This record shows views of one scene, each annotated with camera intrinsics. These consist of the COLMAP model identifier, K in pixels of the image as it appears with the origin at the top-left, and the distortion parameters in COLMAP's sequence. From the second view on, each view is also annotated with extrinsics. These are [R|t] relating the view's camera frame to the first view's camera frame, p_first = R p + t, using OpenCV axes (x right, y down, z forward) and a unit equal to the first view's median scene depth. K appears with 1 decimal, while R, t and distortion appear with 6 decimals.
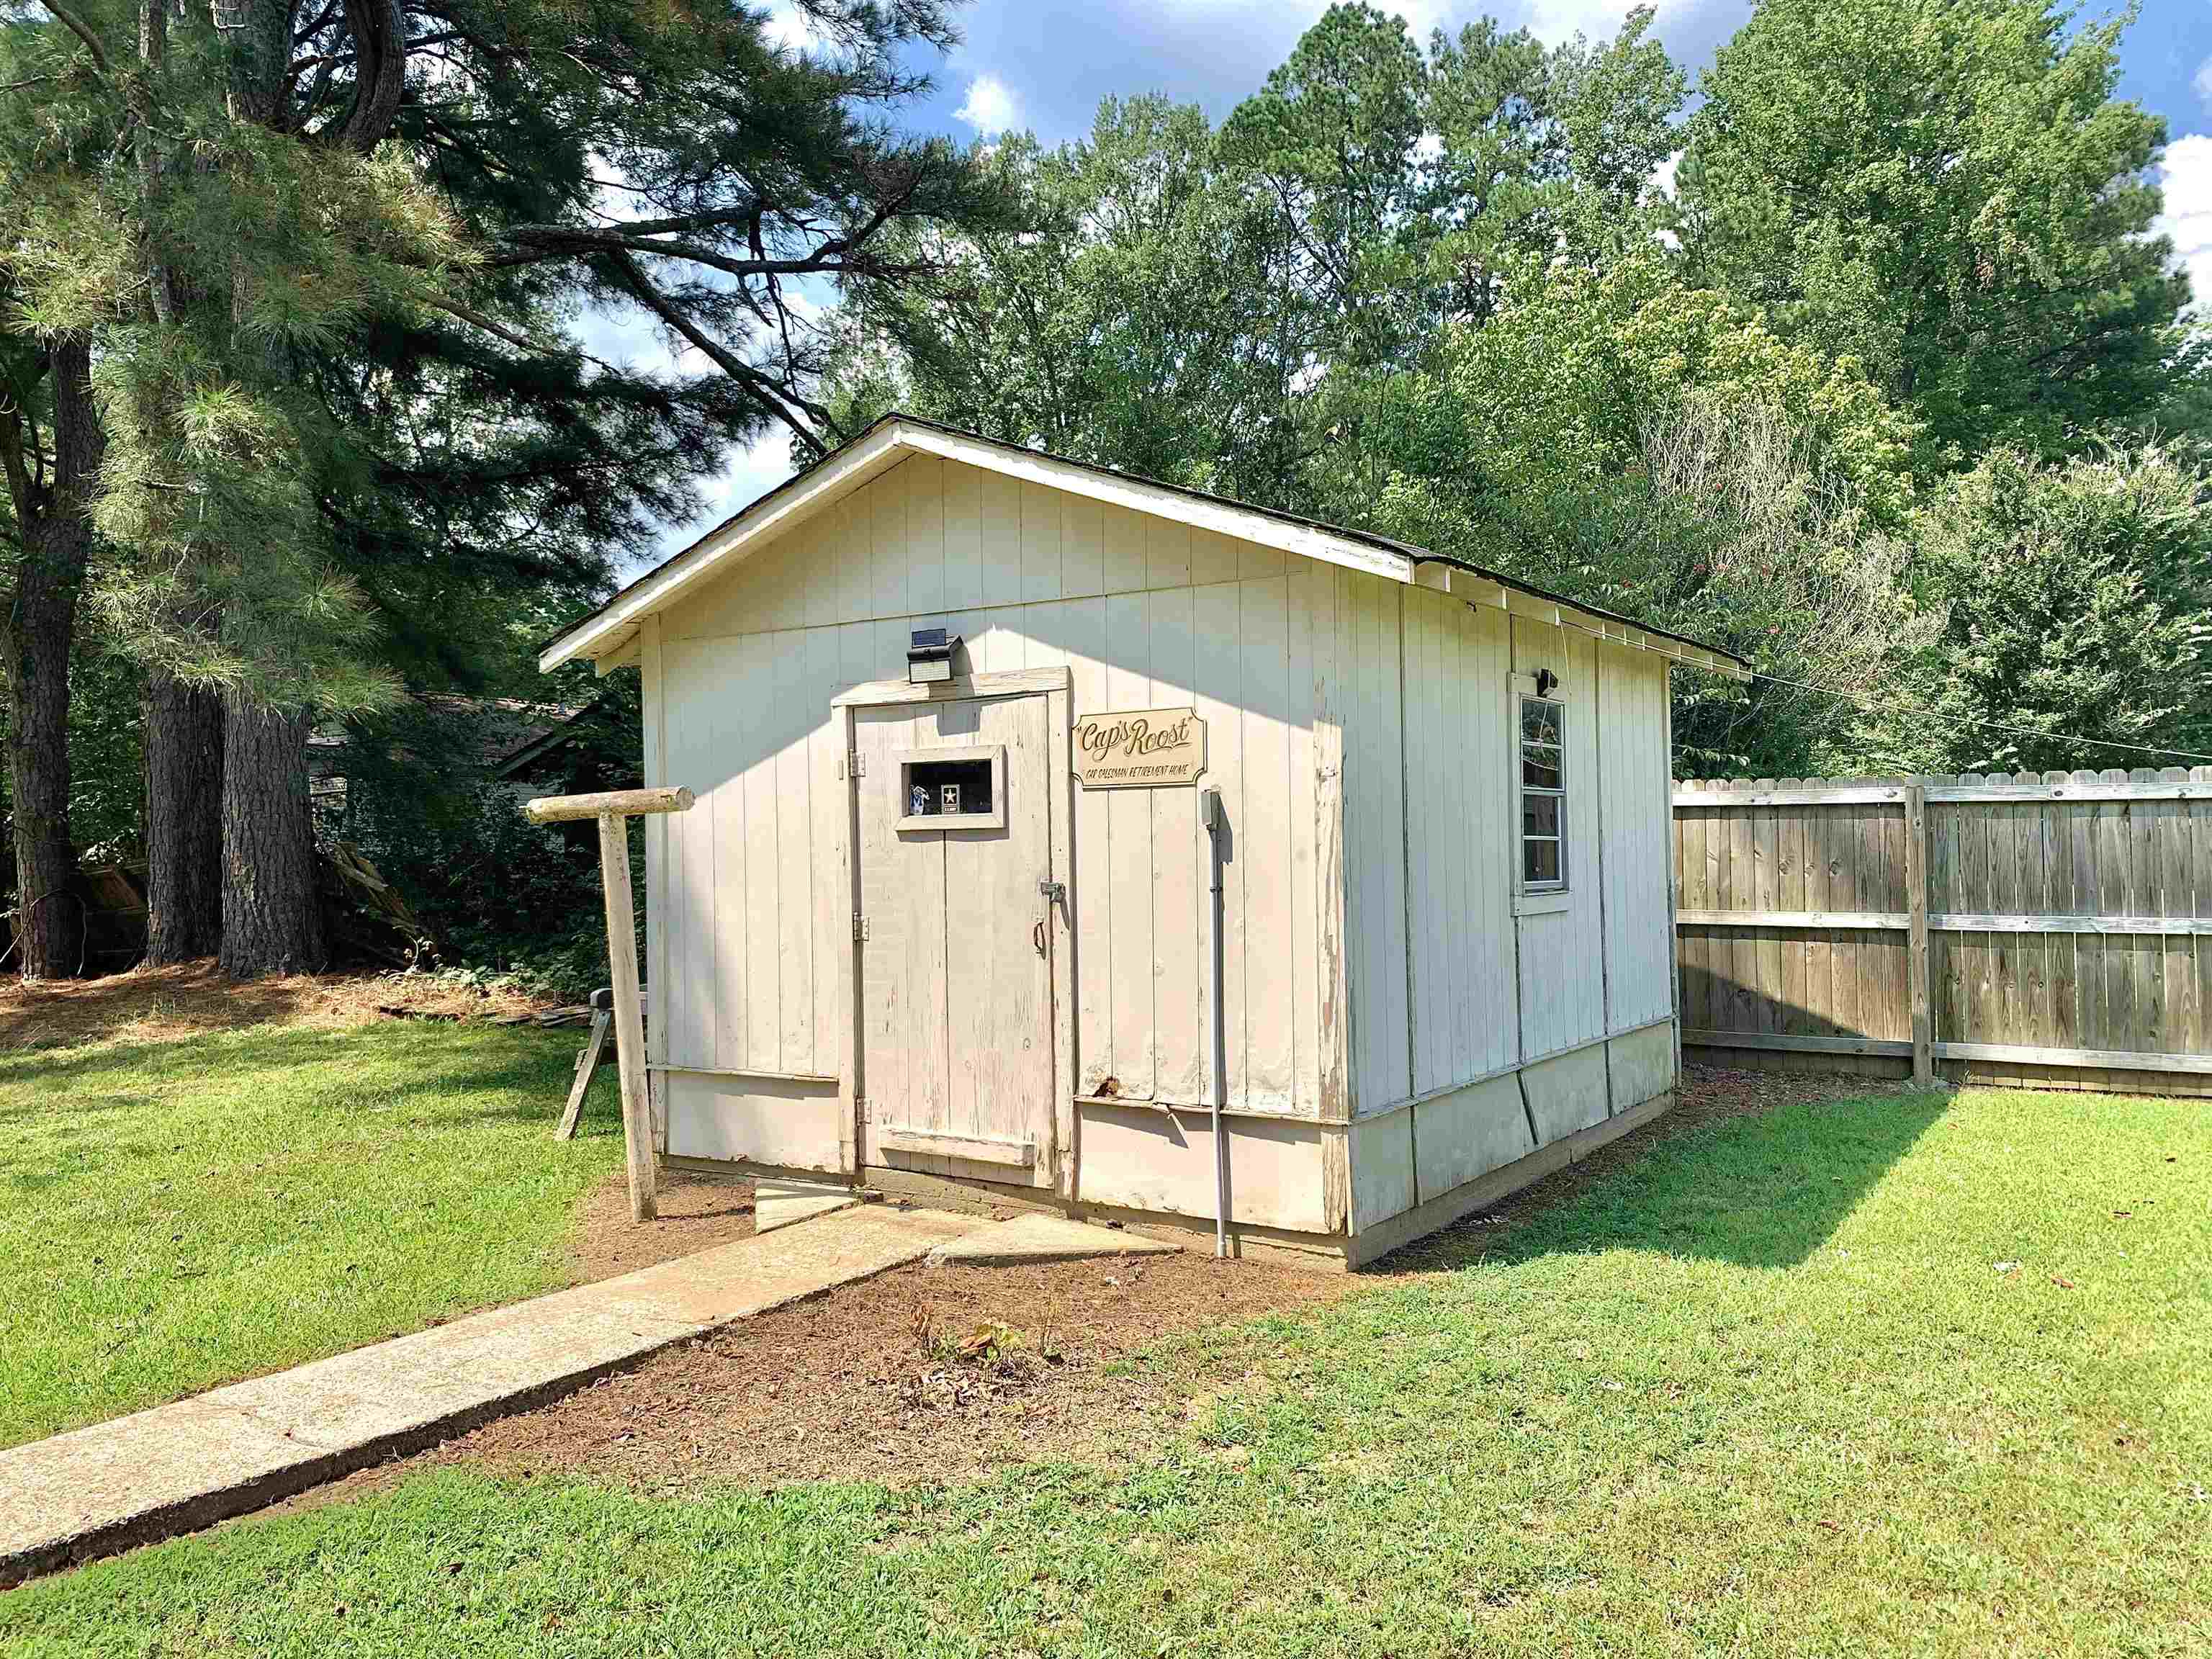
lens RADIAL K [[1647.0, 0, 1102.7], [0, 1647.0, 848.2], [0, 0, 1]] dist [0.002149, -0.031991]
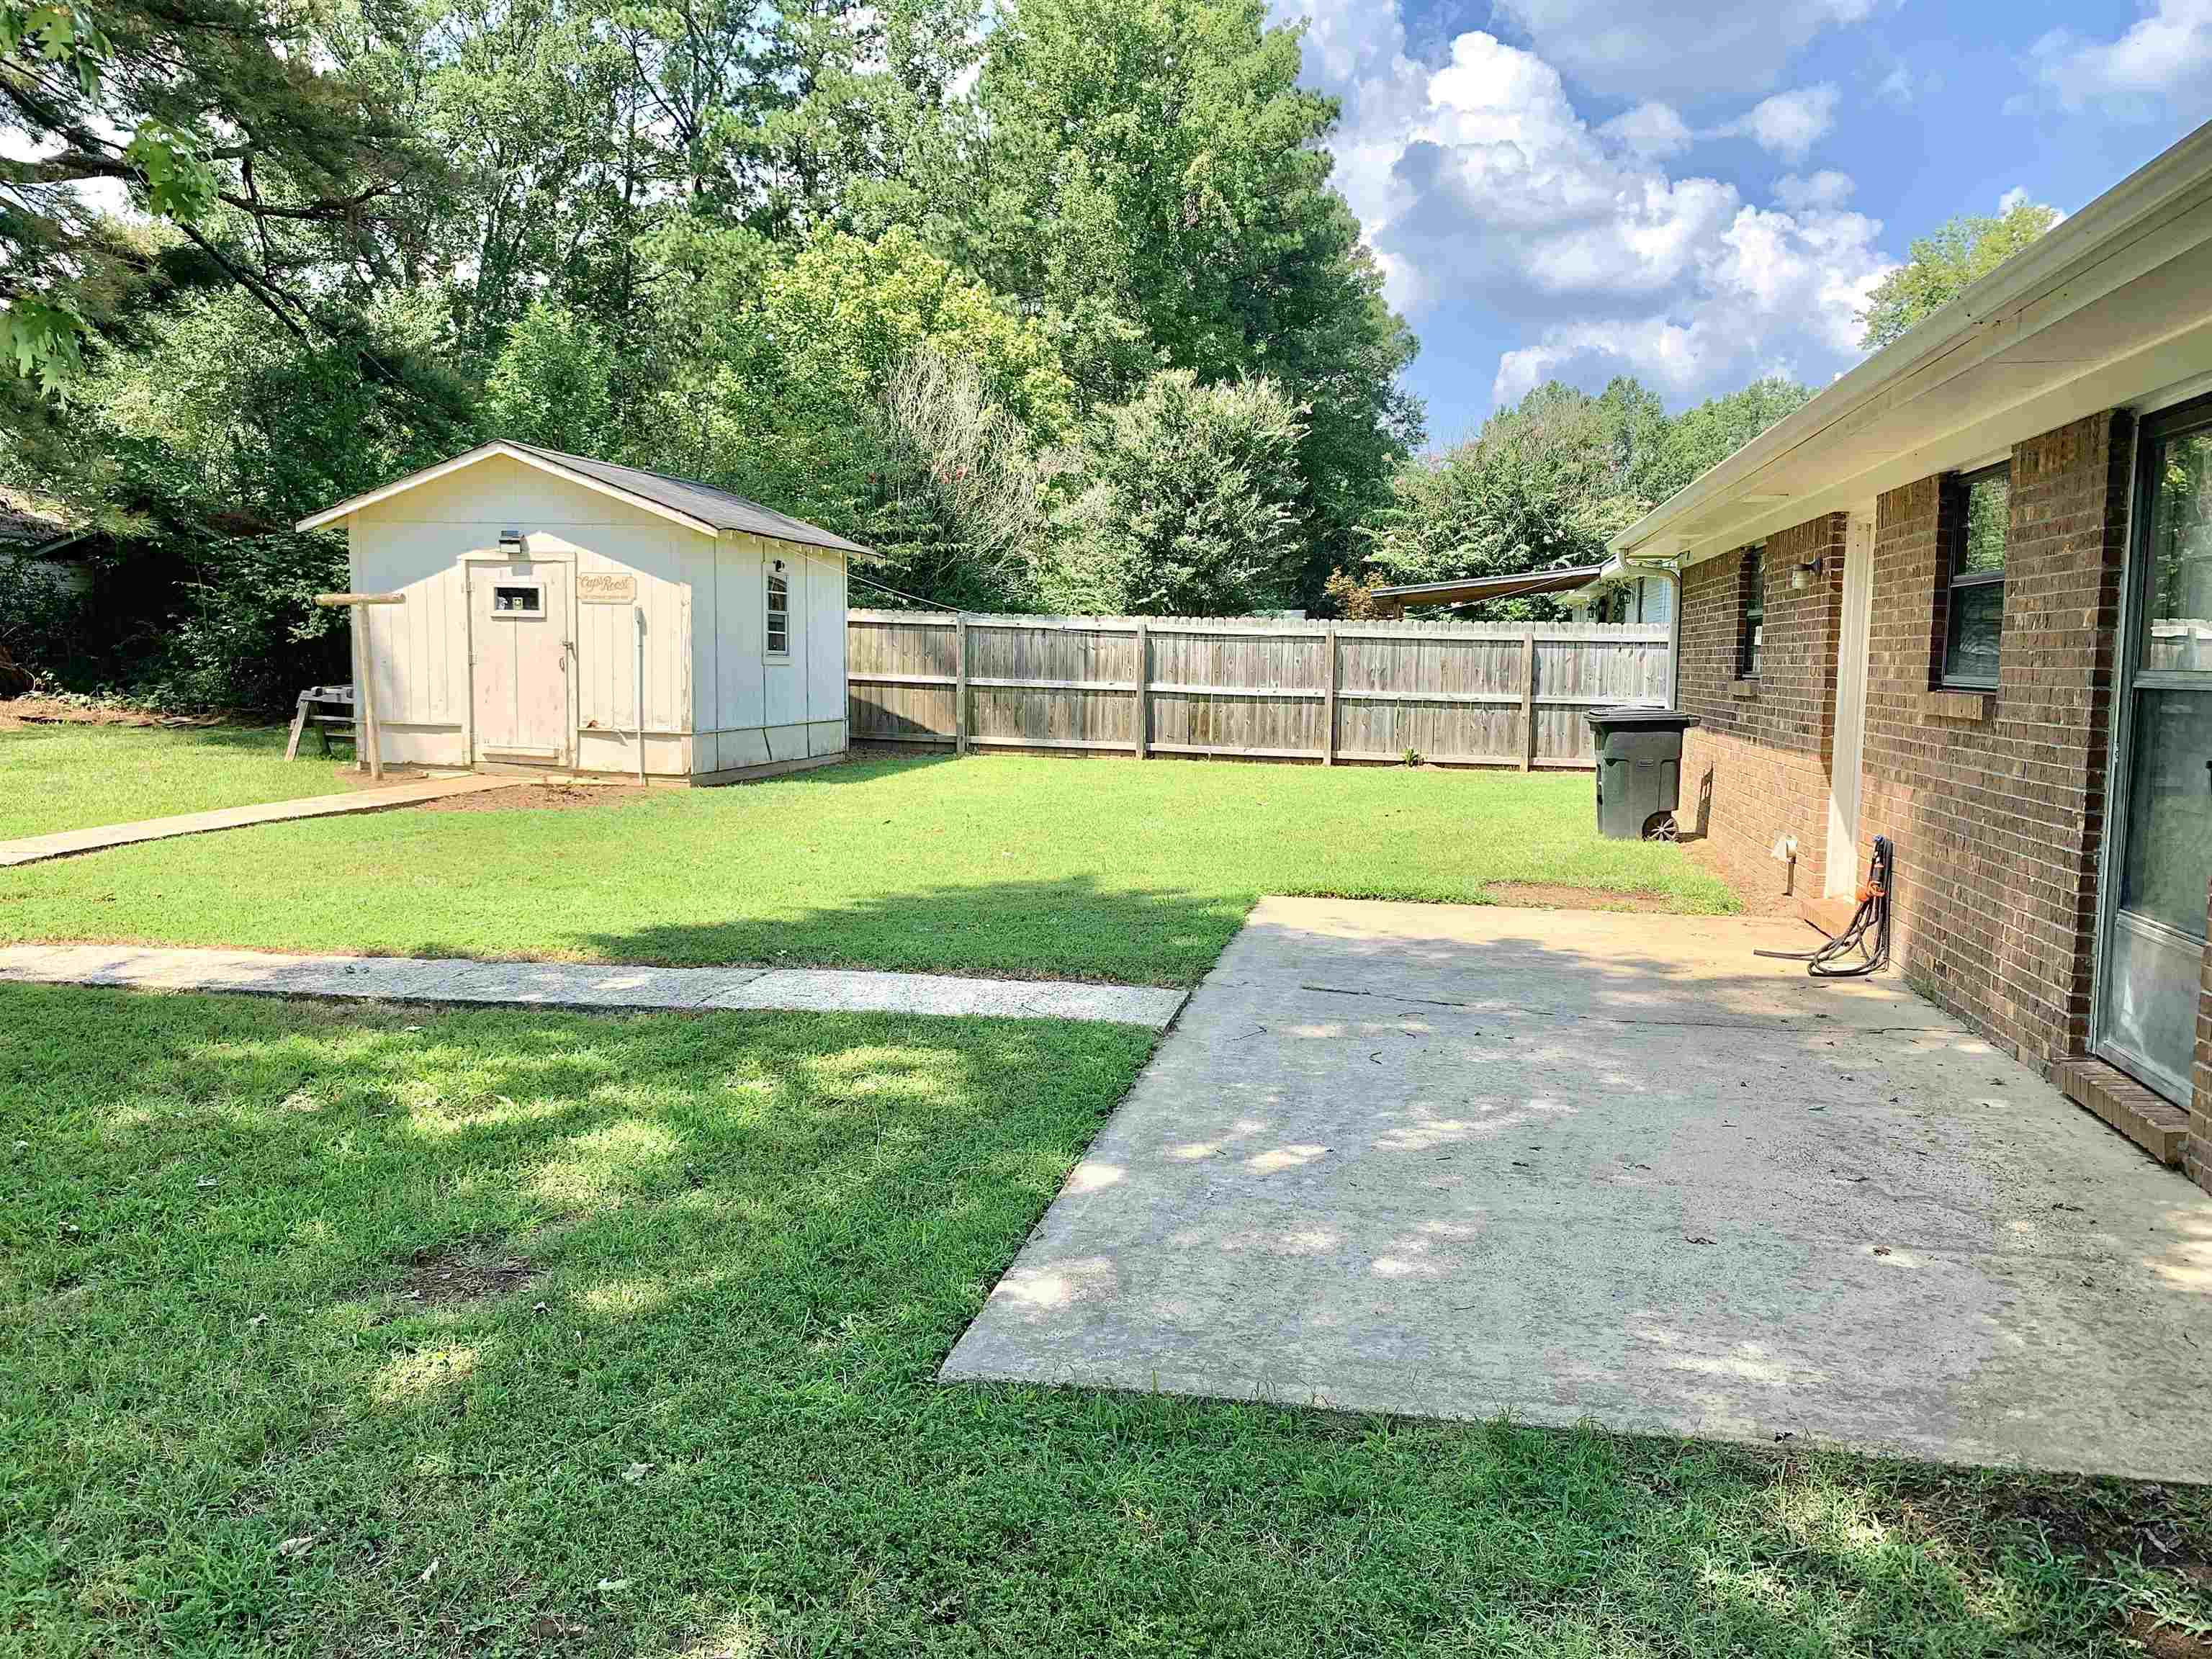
lens RADIAL K [[1678.9, 0, 1101.9], [0, 1678.9, 803.8], [0, 0, 1]] dist [0.167820, -0.430426]
pose [[0.924421, 0.001865, 0.381370, -0.177311], [-0.036015, 0.995946, 0.082429, 0.017071], [-0.379670, -0.089934, 0.920740, -1.121845]]
